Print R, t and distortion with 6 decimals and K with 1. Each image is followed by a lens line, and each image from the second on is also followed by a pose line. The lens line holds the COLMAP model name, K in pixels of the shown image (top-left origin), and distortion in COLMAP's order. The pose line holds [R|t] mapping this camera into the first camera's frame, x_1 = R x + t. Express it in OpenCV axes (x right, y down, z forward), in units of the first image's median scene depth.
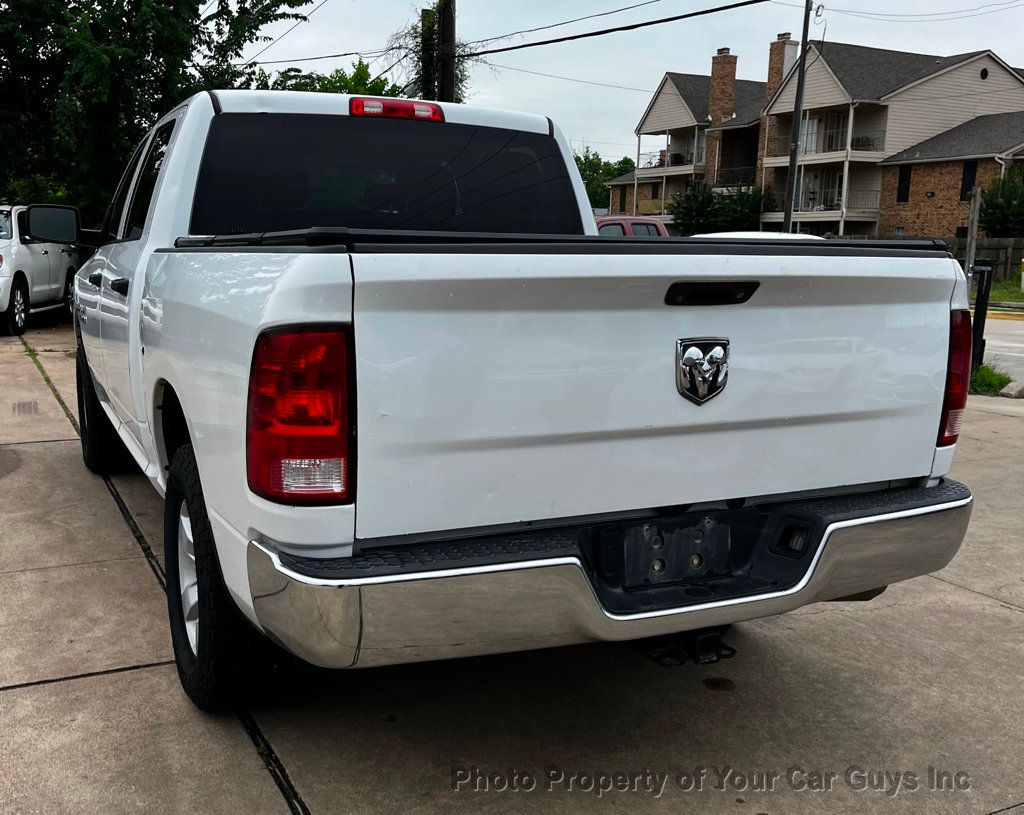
lens RADIAL K [[1037.6, 0, 510.7], [0, 1037.6, 446.0], [0, 0, 1]] dist [0.006219, 0.049818]
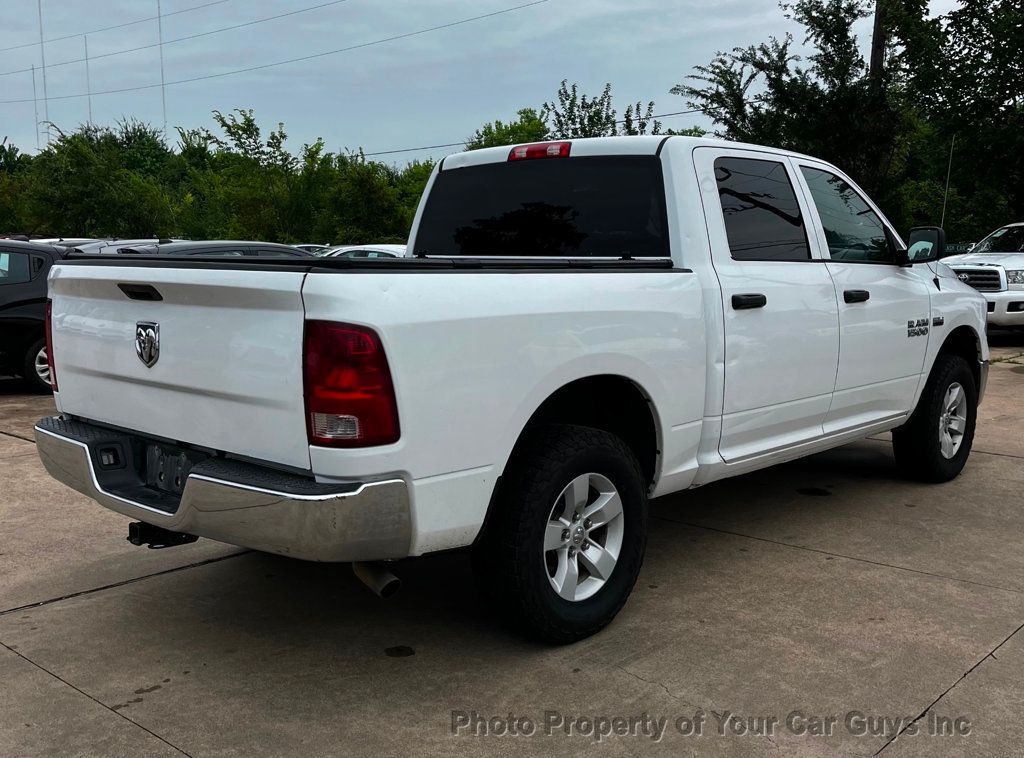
lens RADIAL K [[1044.1, 0, 512.0], [0, 1044.1, 379.0], [0, 0, 1]] dist [0.037911, -0.011785]
pose [[0.372877, 0.101184, -0.922347, 0.190658], [-0.172577, 0.984255, 0.038208, -0.018438], [0.911691, 0.144930, 0.384468, 0.097663]]
